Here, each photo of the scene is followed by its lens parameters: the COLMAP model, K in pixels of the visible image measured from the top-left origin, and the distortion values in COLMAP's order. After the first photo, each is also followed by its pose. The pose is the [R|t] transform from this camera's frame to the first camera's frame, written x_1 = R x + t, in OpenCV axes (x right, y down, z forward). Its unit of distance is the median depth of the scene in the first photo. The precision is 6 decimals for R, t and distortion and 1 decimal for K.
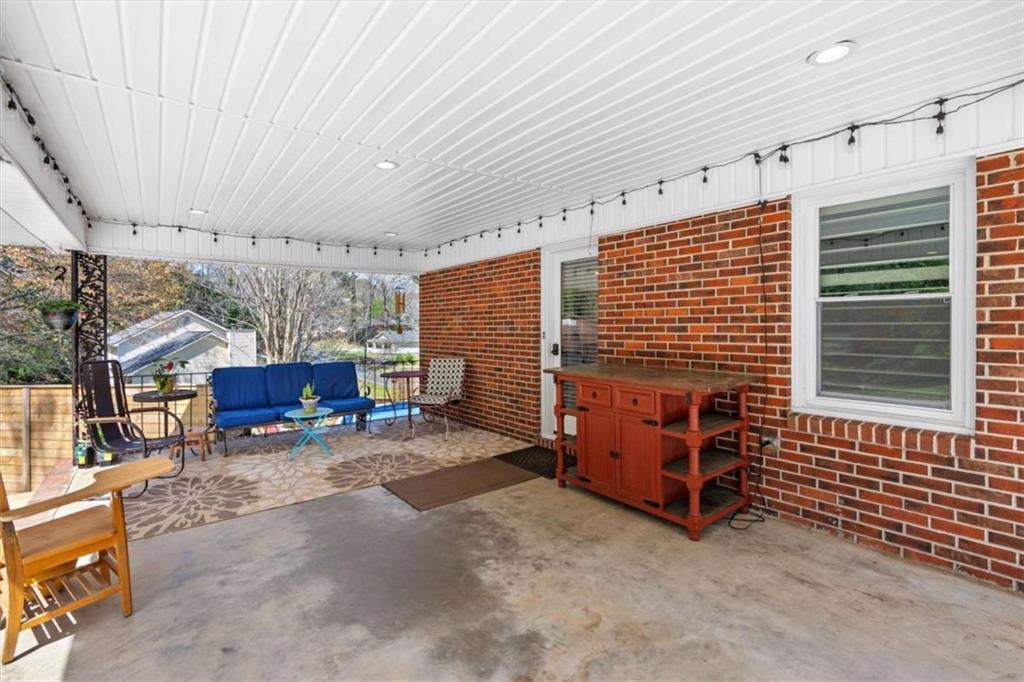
lens RADIAL K [[447.9, 0, 517.7], [0, 447.9, 331.6], [0, 0, 1]] dist [0.004308, -0.000198]
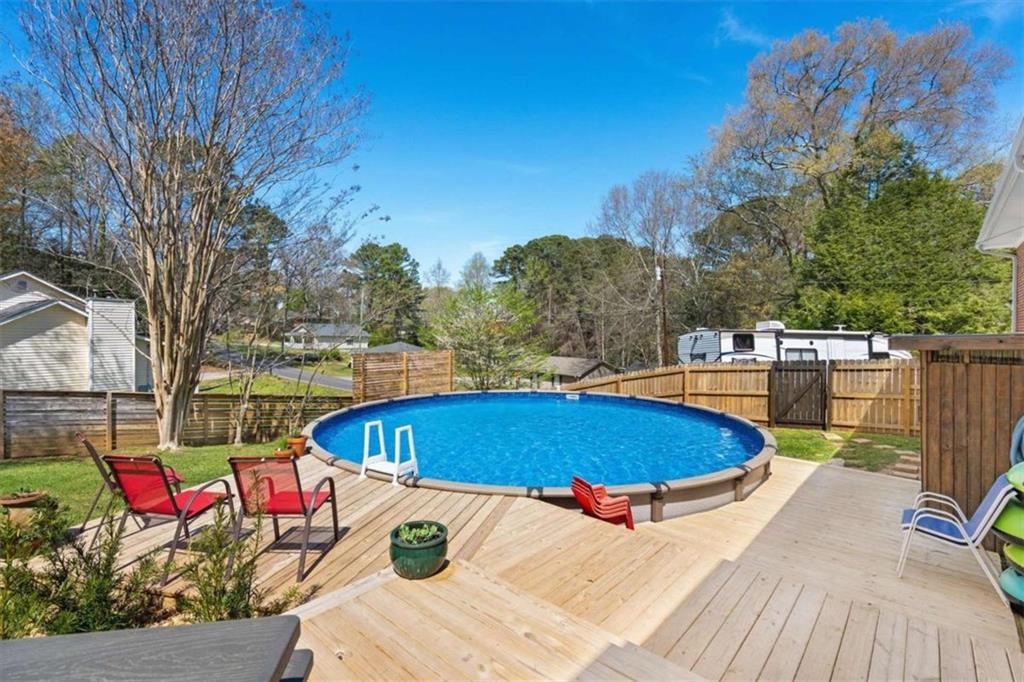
lens RADIAL K [[447.9, 0, 507.9], [0, 447.9, 333.6], [0, 0, 1]] dist [0.004308, -0.000198]
pose [[0.988325, 0.016302, 0.151485, -0.111704], [-0.016702, 0.999860, 0.001367, 0.033706], [-0.151441, -0.003881, 0.988459, 0.211279]]
